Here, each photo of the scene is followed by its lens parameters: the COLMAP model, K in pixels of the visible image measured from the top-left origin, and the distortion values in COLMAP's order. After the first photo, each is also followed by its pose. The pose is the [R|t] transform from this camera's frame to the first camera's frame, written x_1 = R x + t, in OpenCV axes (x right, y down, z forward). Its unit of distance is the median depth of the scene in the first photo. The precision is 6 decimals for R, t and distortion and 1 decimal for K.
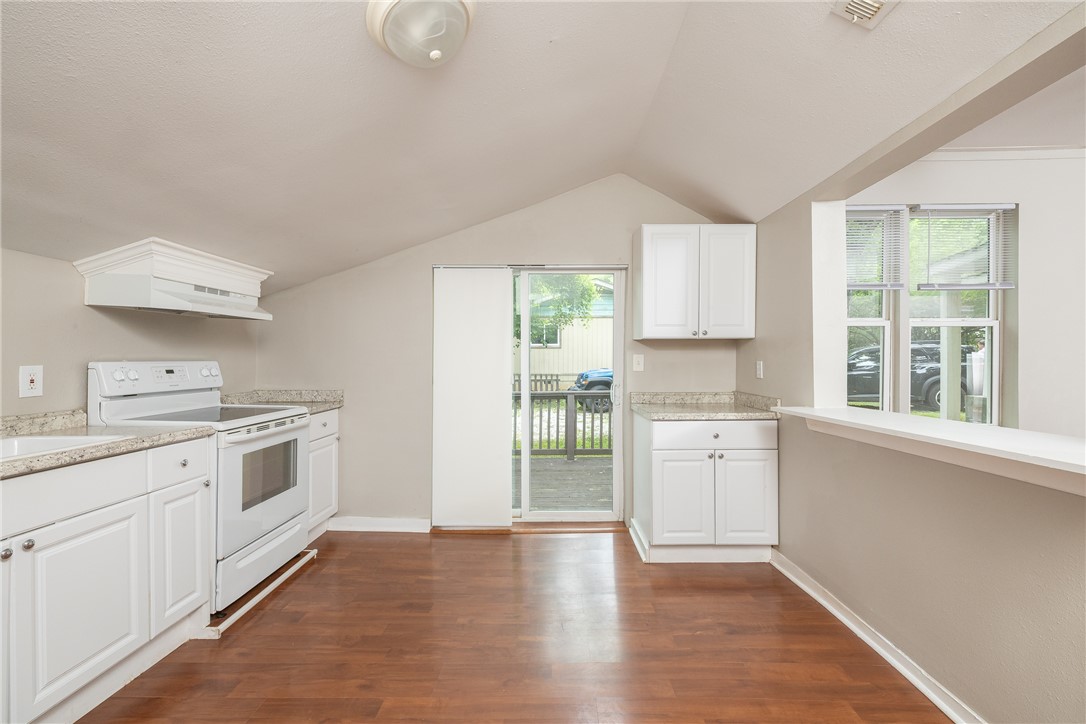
lens RADIAL K [[462.1, 0, 546.9], [0, 462.1, 359.1], [0, 0, 1]] dist [-0.000326, 0.001199]
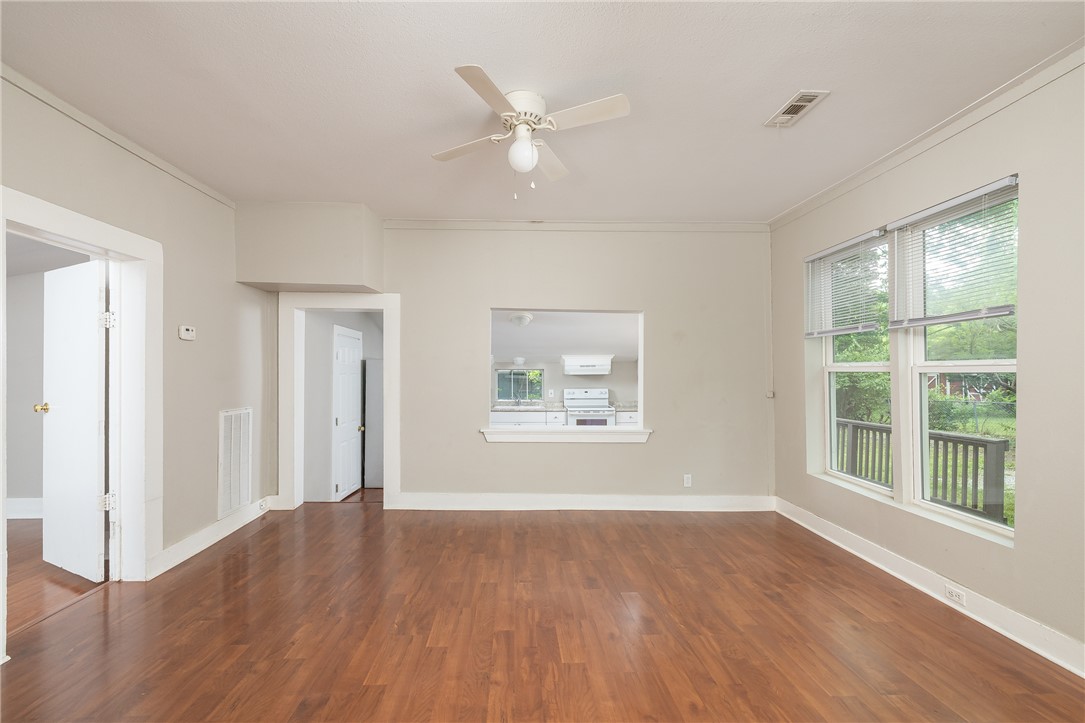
lens RADIAL K [[461.7, 0, 527.8], [0, 461.7, 372.3], [0, 0, 1]] dist [-0.000326, 0.001199]
pose [[0.044616, 0.000868, -0.999004, 2.007686], [0.004993, 0.999987, 0.001092, -0.098079], [0.998992, -0.005037, 0.044611, 0.409806]]
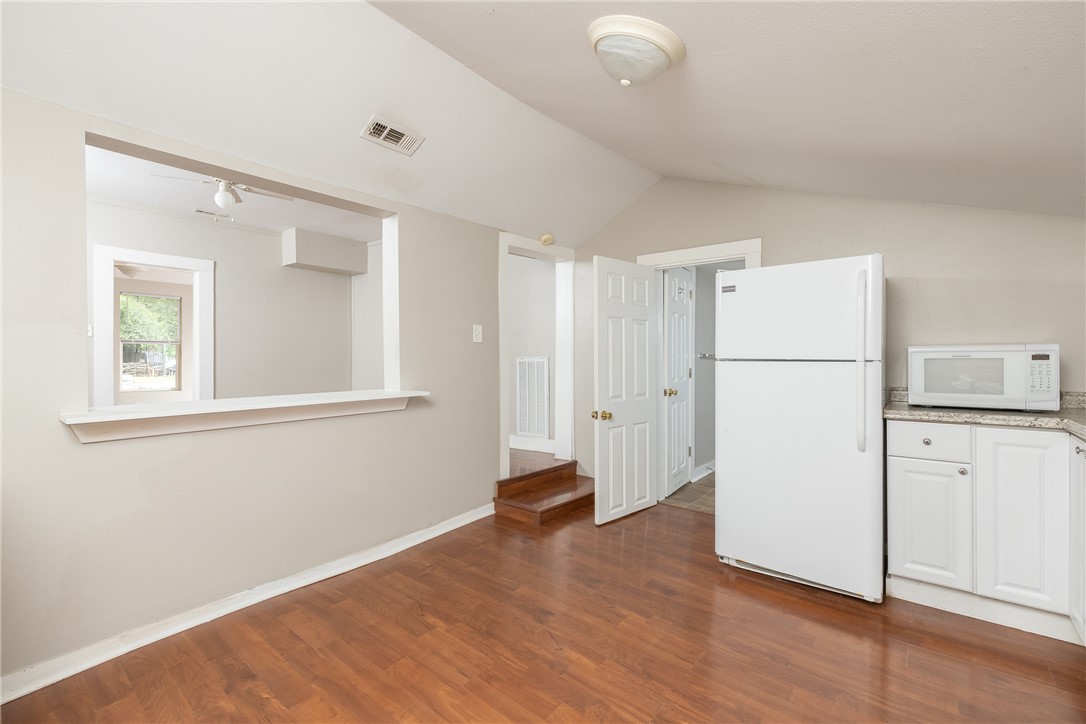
lens RADIAL K [[462.1, 0, 532.4], [0, 462.1, 357.7], [0, 0, 1]] dist [-0.000326, 0.001199]
pose [[-0.780525, 0.005609, 0.625099, -0.372560], [-0.002230, 0.999928, -0.011757, 0.023521], [-0.625120, -0.010570, -0.780457, 0.975235]]
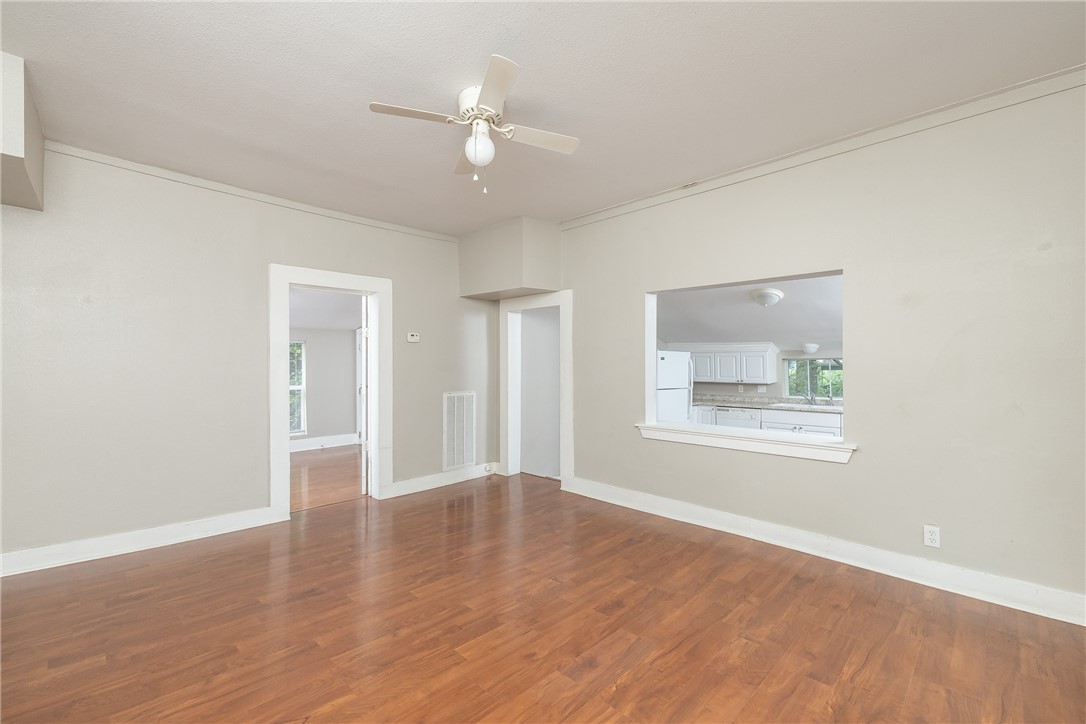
lens RADIAL K [[462.1, 0, 537.3], [0, 462.1, 369.8], [0, 0, 1]] dist [-0.000326, 0.001199]
pose [[-0.686330, 0.011922, -0.727192, 1.747870], [0.010498, 0.999924, 0.006485, -0.089709], [0.727214, -0.003183, -0.686403, 1.038687]]
